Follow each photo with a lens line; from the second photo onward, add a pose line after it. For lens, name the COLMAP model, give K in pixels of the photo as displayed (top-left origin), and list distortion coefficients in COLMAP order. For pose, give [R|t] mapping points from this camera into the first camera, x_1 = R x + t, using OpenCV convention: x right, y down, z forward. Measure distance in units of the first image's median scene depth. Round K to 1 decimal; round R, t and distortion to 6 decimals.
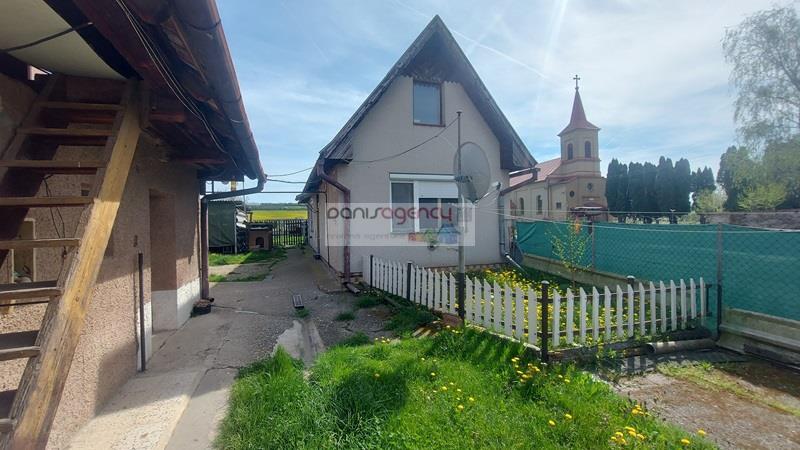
lens RADIAL K [[317.3, 0, 400.0], [0, 317.3, 225.0], [0, 0, 1]] dist [-0.001700, -0.000347]
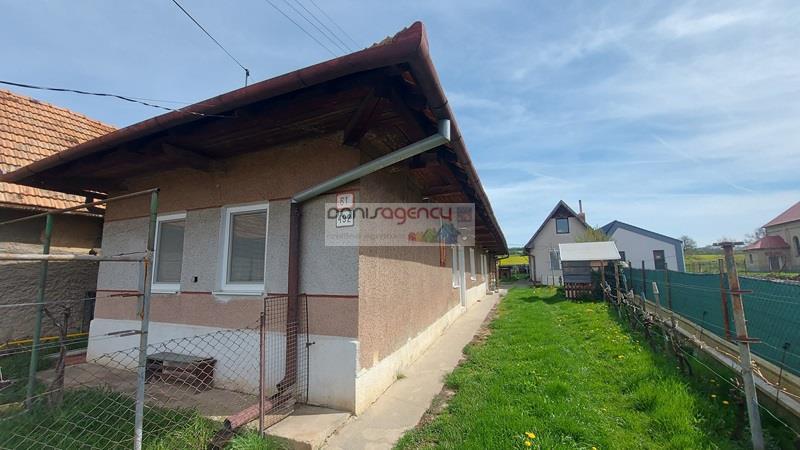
lens RADIAL K [[317.3, 0, 400.0], [0, 317.3, 225.0], [0, 0, 1]] dist [-0.001700, -0.000347]
pose [[0.764841, -0.087431, -0.638258, 0.836871], [-0.003325, 0.990199, -0.139625, 0.039069], [0.644210, 0.108913, 0.757054, -2.271389]]
